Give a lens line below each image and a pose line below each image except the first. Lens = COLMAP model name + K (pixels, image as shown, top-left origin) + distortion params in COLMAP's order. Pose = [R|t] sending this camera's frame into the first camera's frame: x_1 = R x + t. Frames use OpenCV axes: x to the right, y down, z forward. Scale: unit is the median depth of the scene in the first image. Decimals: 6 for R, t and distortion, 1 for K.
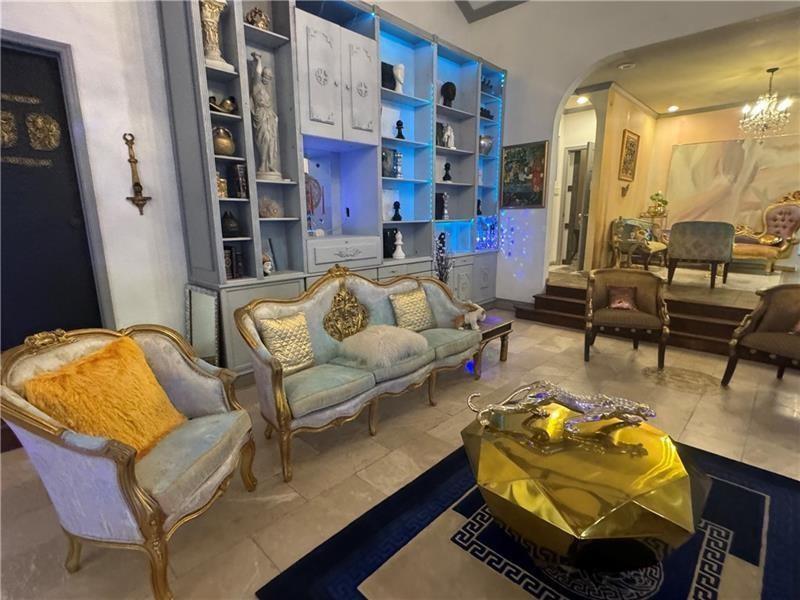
lens RADIAL K [[397.5, 0, 399.3], [0, 397.5, 299.1], [0, 0, 1]] dist [-0.001271, -0.000689]
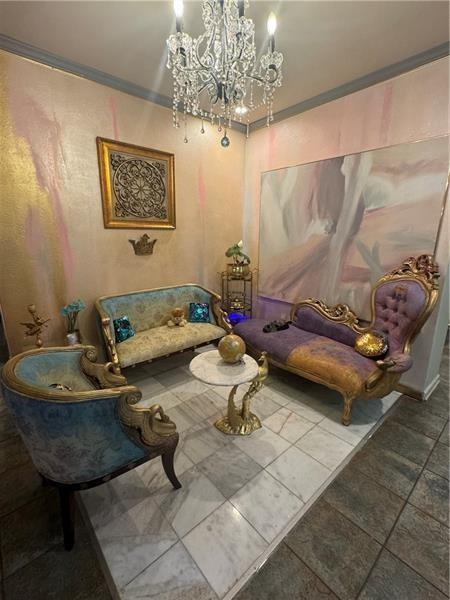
lens RADIAL K [[271.3, 0, 224.9], [0, 271.3, 300.5], [0, 0, 1]] dist [-0.001932, -0.001216]
pose [[0.996934, 0.026830, -0.073506, 0.734129], [-0.024974, 0.999349, 0.026054, -0.204500], [0.074158, -0.024139, 0.996954, 0.599281]]
